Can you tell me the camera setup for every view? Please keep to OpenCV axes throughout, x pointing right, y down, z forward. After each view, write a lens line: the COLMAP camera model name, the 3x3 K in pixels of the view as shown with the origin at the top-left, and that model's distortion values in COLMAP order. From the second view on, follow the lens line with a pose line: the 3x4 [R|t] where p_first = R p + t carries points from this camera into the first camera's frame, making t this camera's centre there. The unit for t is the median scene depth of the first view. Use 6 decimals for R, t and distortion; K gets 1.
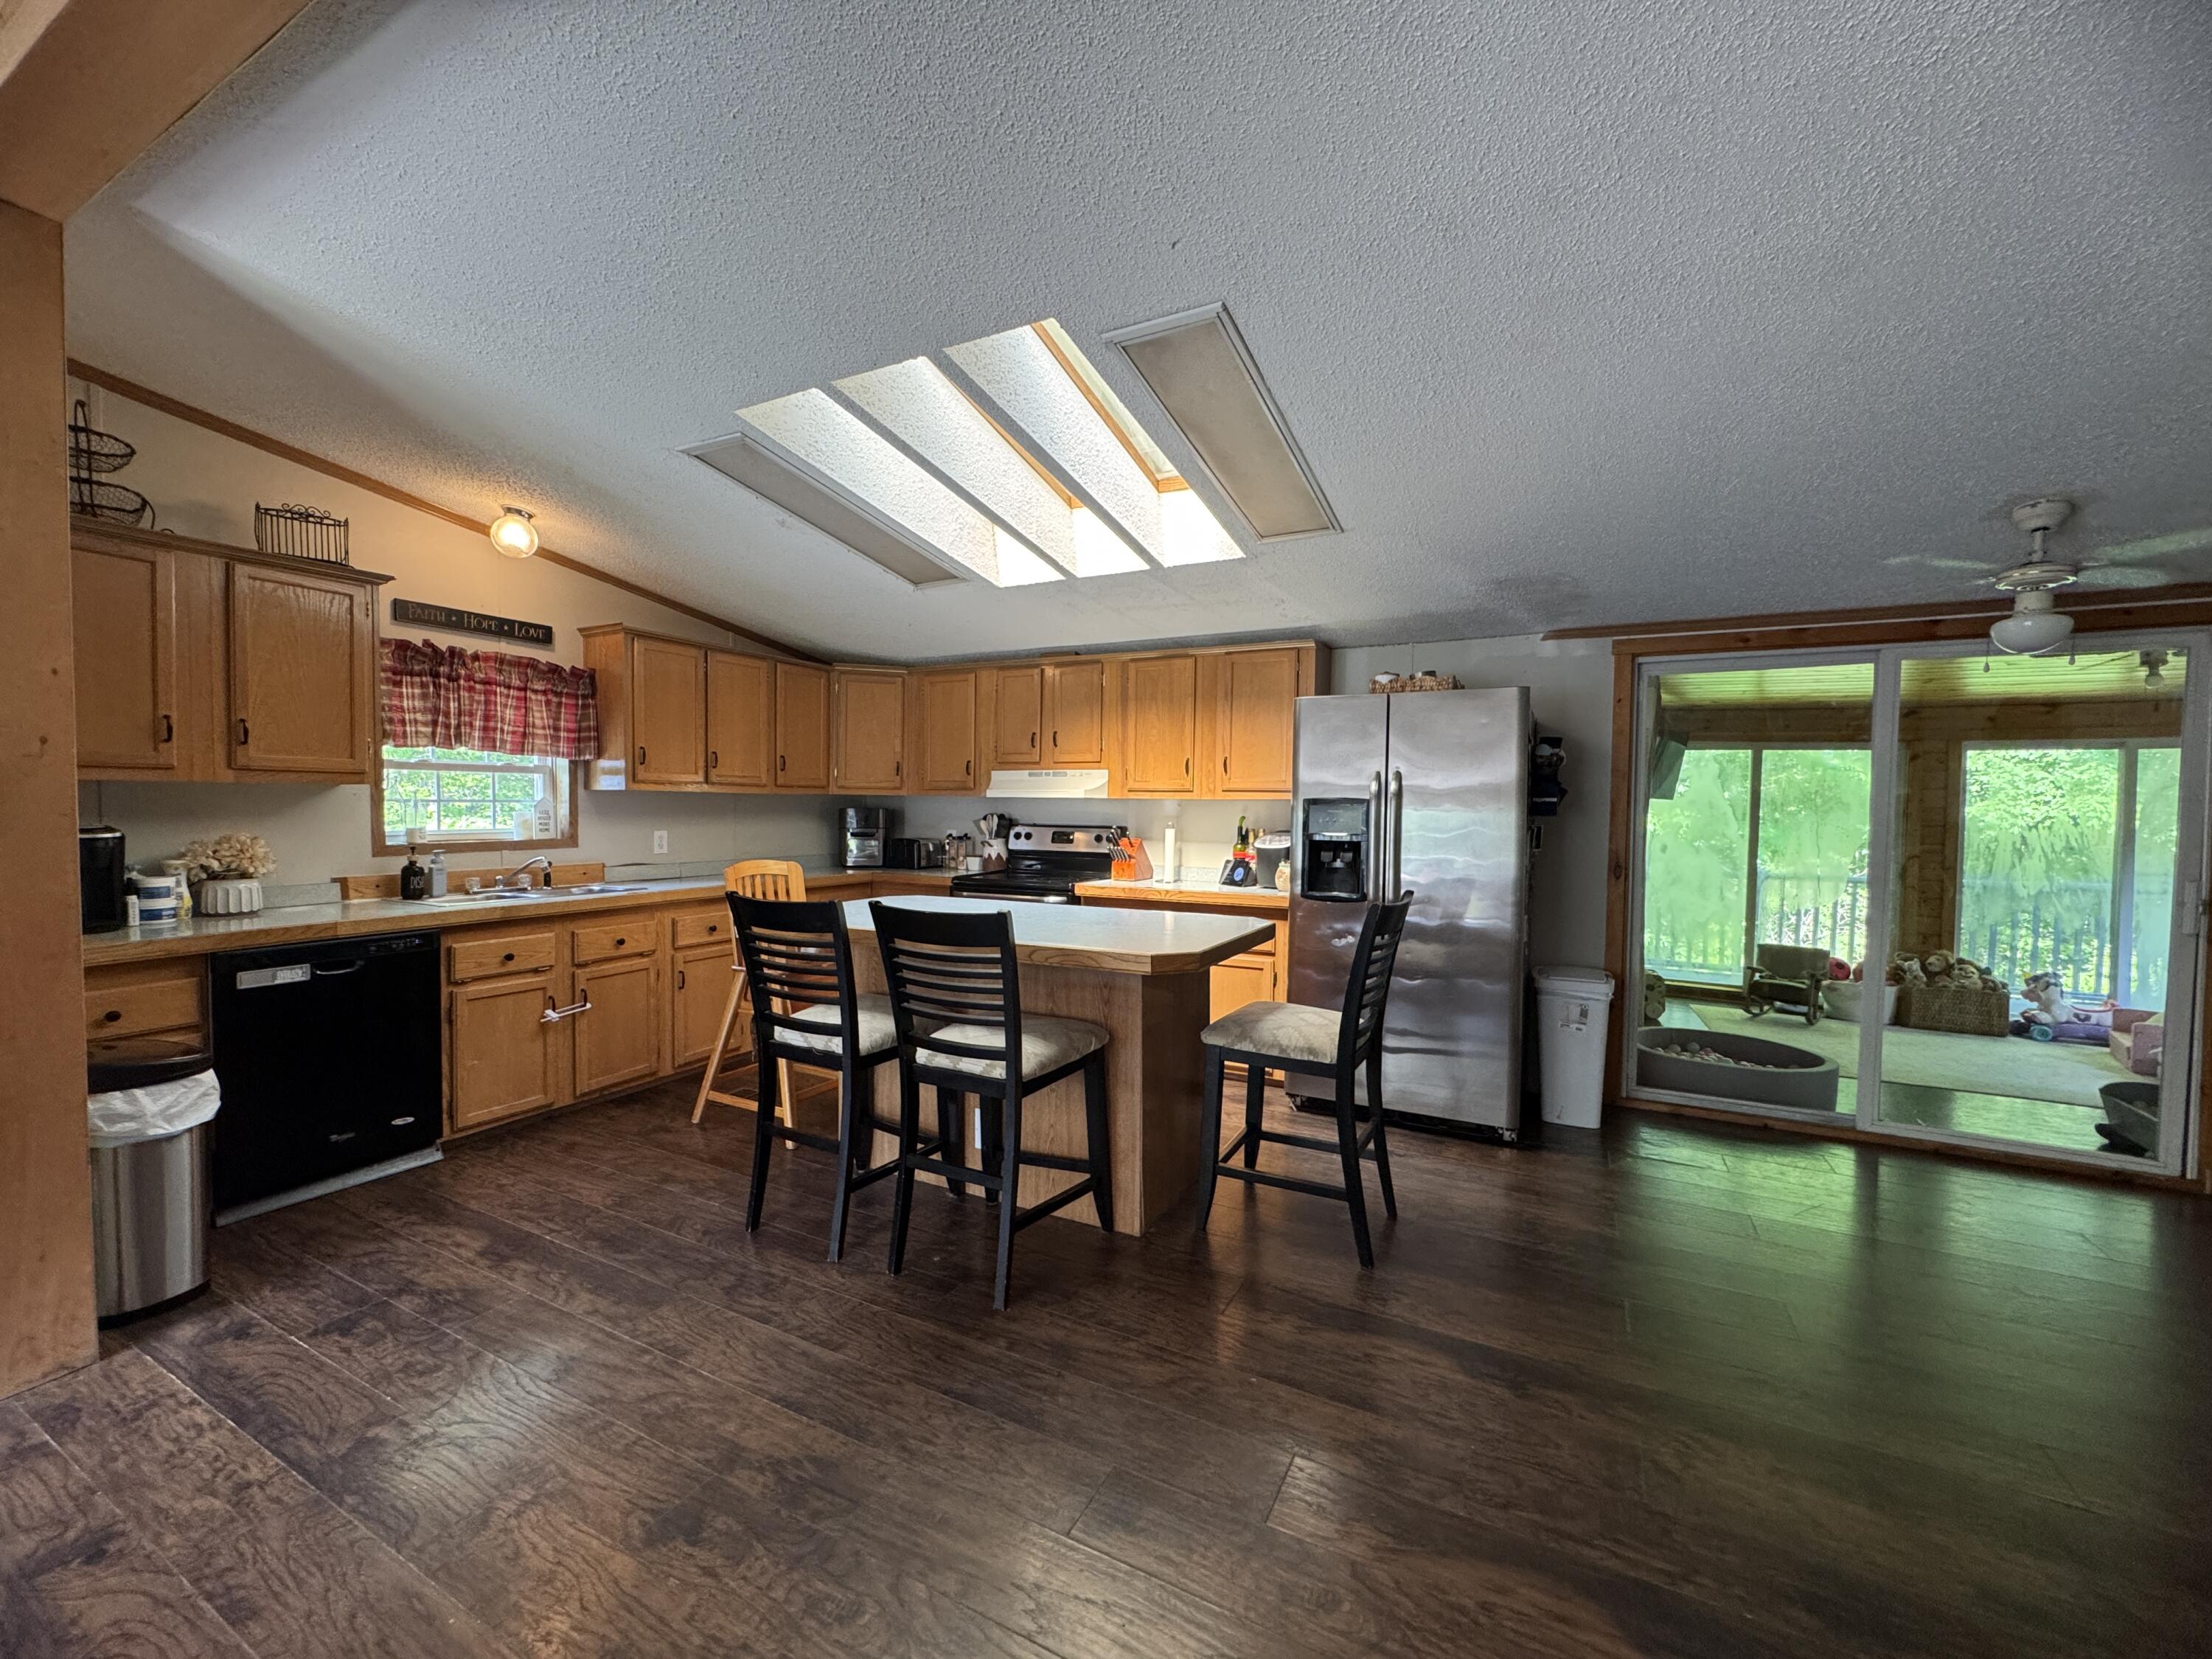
lens RADIAL K [[885.9, 0, 1105.2], [0, 885.9, 832.4], [0, 0, 1]] dist [-0.001574, 0.000261]
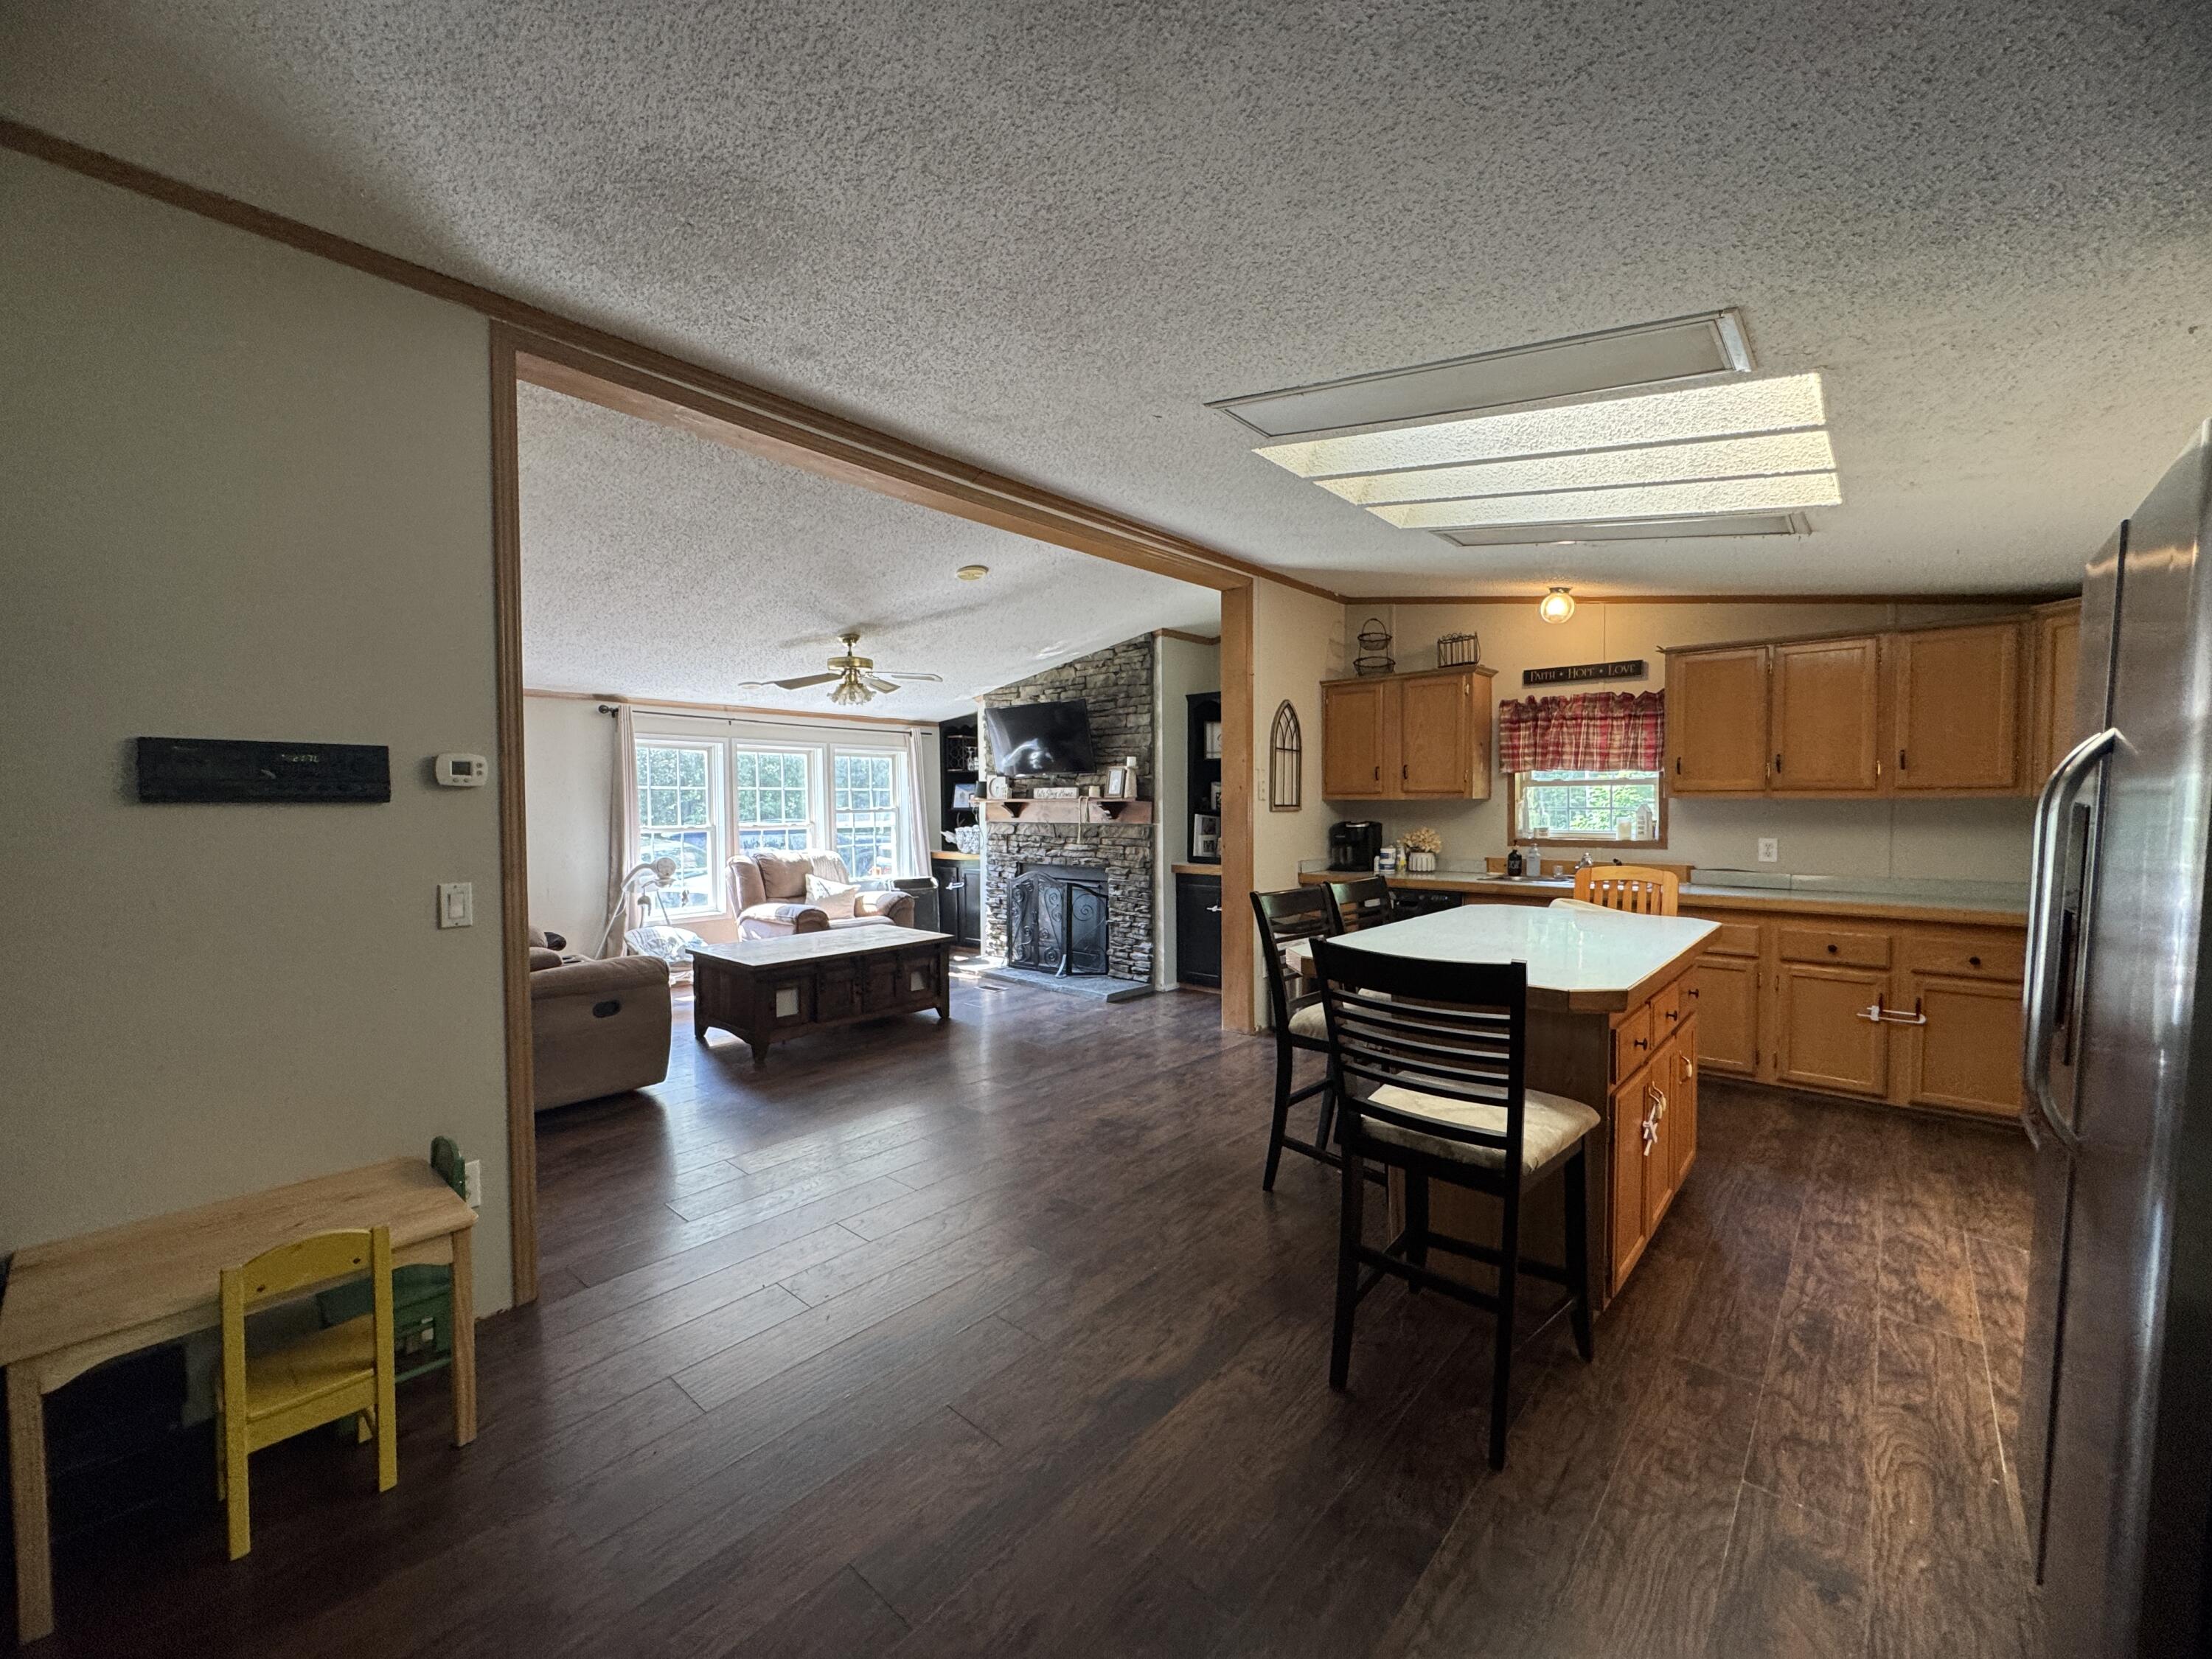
lens RADIAL K [[885.9, 0, 1105.2], [0, 885.9, 832.4], [0, 0, 1]] dist [-0.001574, 0.000261]
pose [[-0.244322, 0.027735, -0.969297, 0.782677], [-0.027735, 0.998982, 0.035576, -0.029066], [0.969297, 0.035576, -0.243304, 0.680956]]
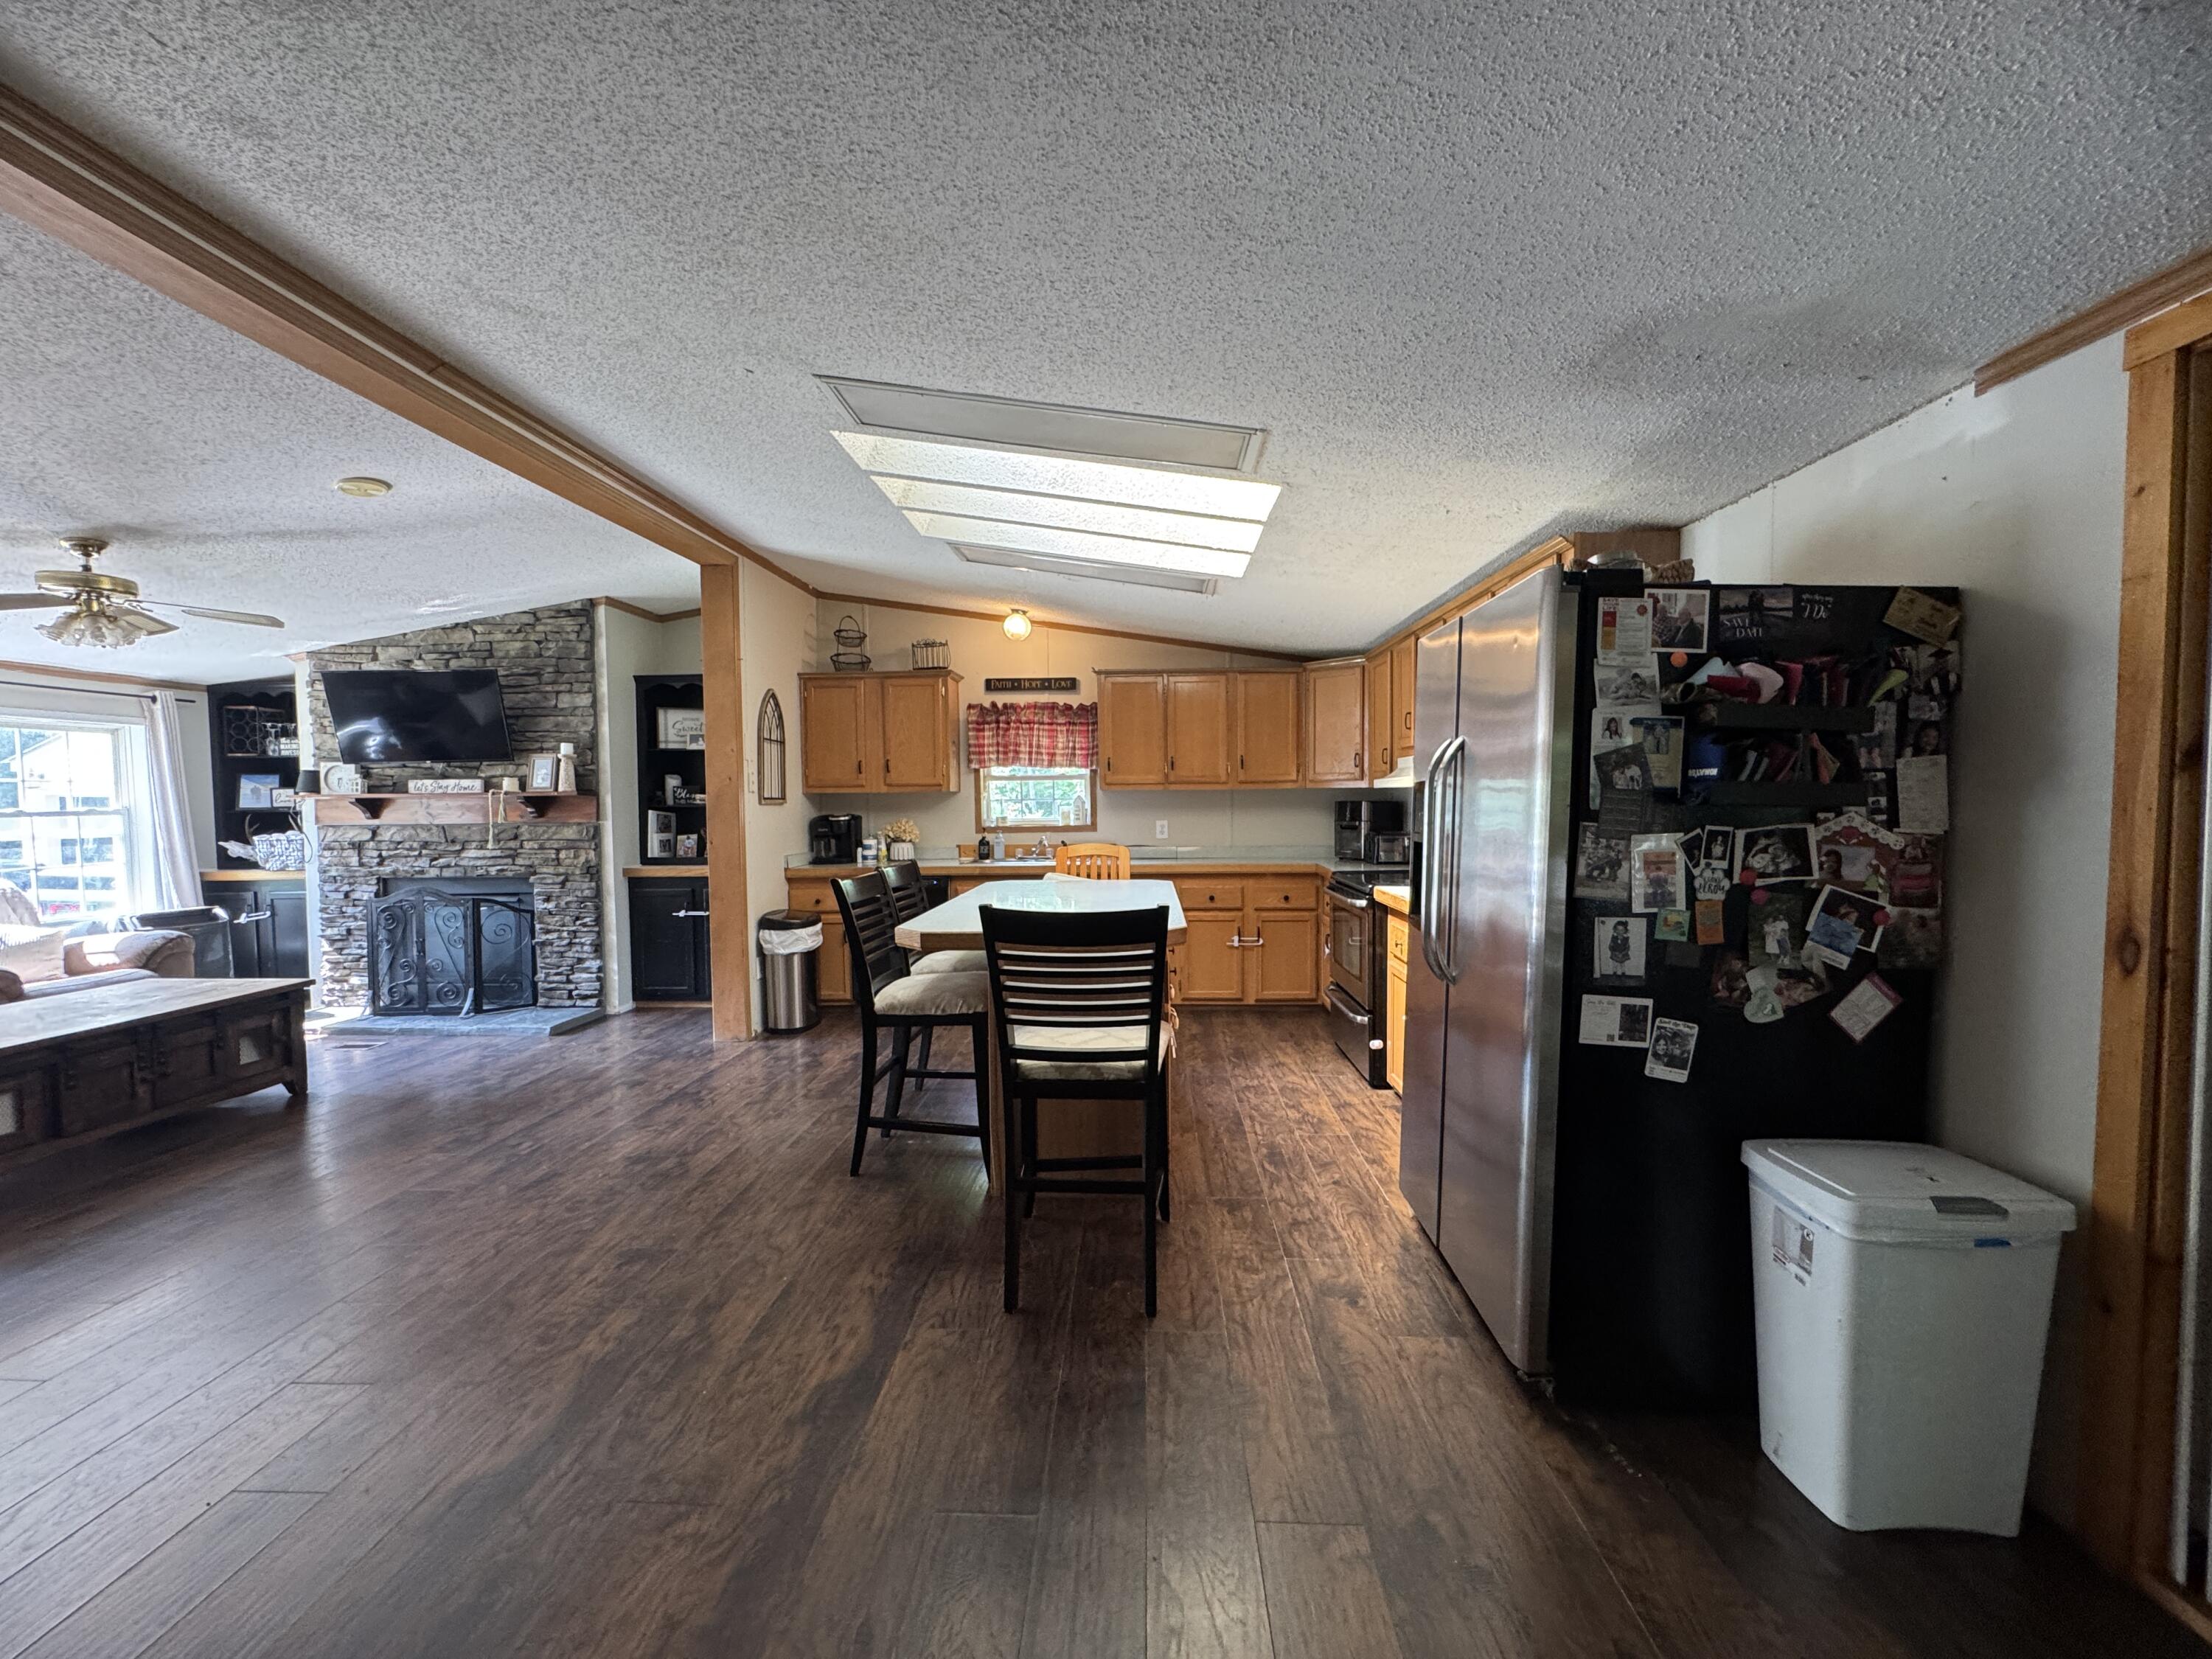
lens RADIAL K [[885.9, 0, 1105.2], [0, 885.9, 832.4], [0, 0, 1]] dist [-0.001574, 0.000261]
pose [[0.422645, 0.022363, -0.906019, 0.794914], [-0.014832, 0.999732, 0.017757, -0.008044], [0.906174, 0.005933, 0.422864, 0.492171]]
